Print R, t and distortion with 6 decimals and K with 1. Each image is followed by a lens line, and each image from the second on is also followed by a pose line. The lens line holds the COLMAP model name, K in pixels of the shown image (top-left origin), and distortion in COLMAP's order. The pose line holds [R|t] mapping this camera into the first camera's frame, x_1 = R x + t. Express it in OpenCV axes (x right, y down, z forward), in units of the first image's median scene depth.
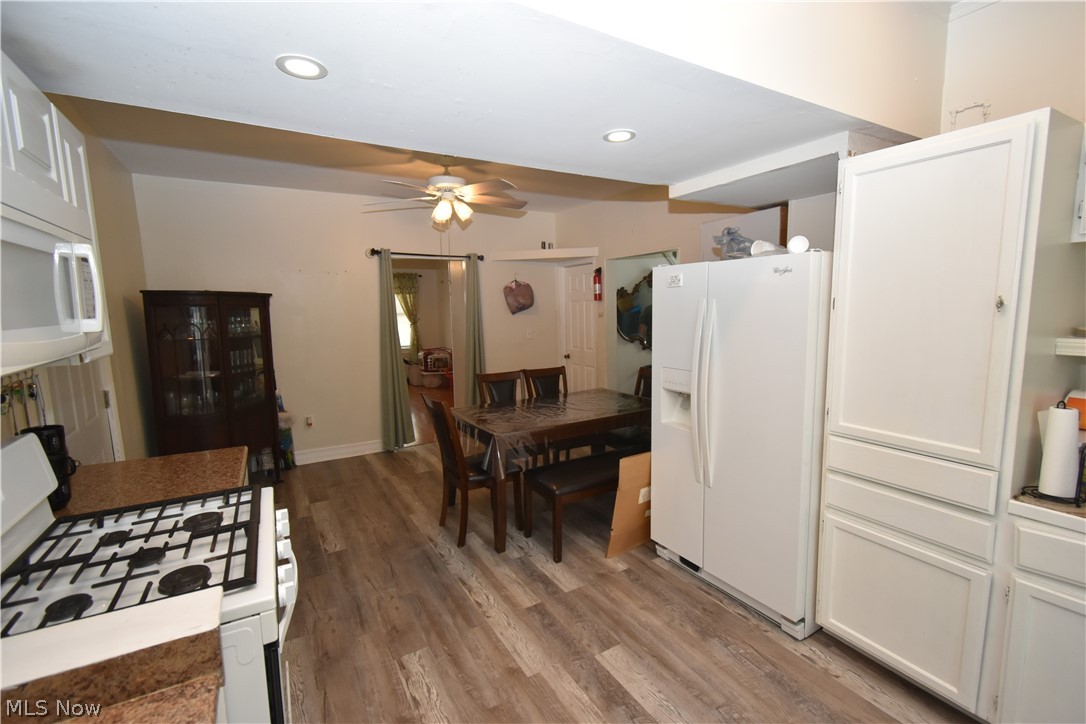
lens RADIAL K [[480.4, 0, 539.9], [0, 480.4, 359.7], [0, 0, 1]] dist [0.003238, -0.001360]
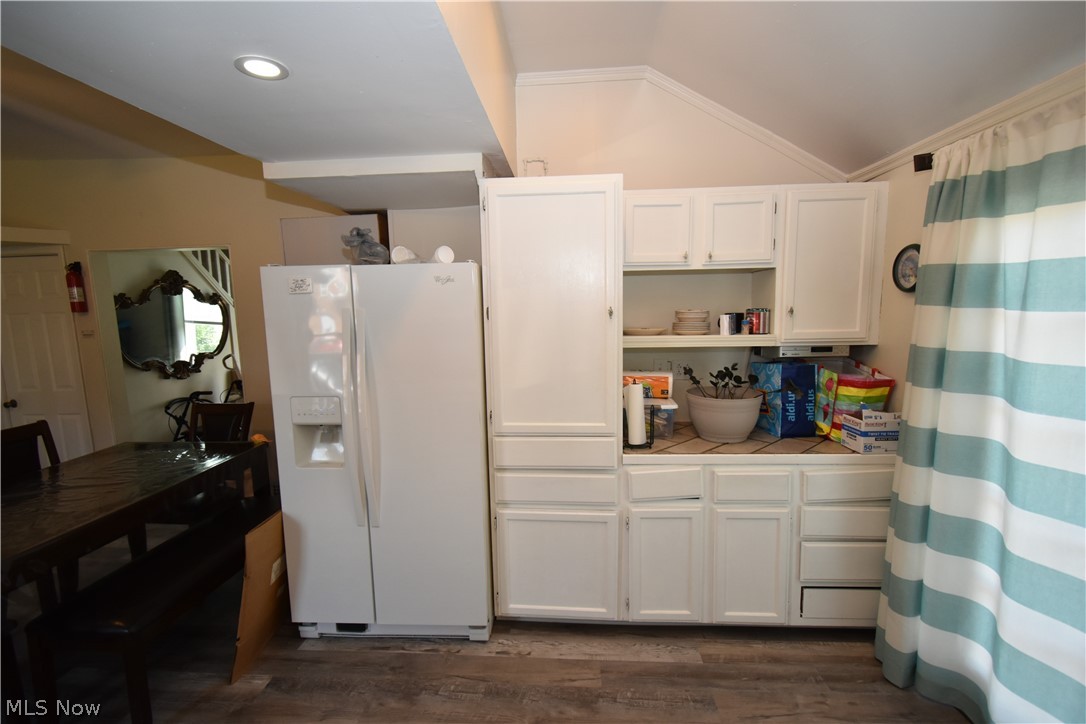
lens RADIAL K [[480.4, 0, 543.4], [0, 480.4, 362.8], [0, 0, 1]] dist [0.003238, -0.001360]
pose [[0.556883, -0.086389, 0.826086, -0.173755], [0.103637, 0.994031, 0.034089, -0.026795], [-0.824100, 0.066630, 0.562512, 0.260572]]
